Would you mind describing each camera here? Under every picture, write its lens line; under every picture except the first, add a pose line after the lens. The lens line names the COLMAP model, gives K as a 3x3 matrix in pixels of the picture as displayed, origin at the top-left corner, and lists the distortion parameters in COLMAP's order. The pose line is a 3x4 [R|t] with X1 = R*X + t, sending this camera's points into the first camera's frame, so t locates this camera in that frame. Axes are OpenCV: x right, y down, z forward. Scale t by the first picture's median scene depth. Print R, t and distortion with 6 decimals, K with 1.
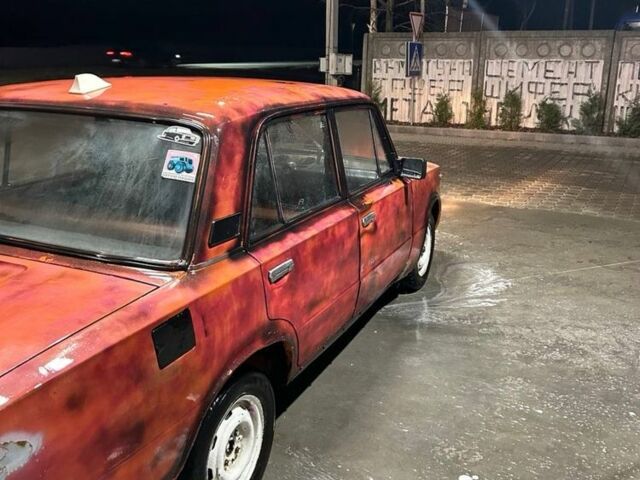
lens RADIAL K [[620.1, 0, 320.0], [0, 620.1, 240.0], [0, 0, 1]] dist [0.013335, -0.008004]
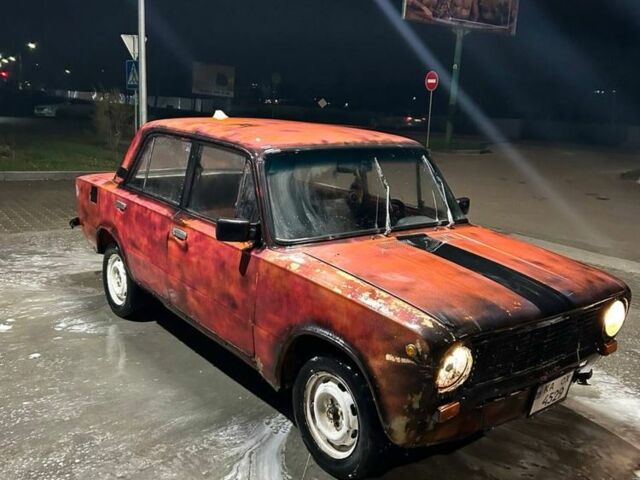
lens RADIAL K [[620.1, 0, 320.0], [0, 620.1, 240.0], [0, 0, 1]] dist [0.013335, -0.008004]
pose [[-0.443627, 0.157044, -0.882345, 0.901237], [-0.329233, 0.887130, 0.323428, -0.442923], [0.833547, 0.433978, -0.341851, 1.443033]]
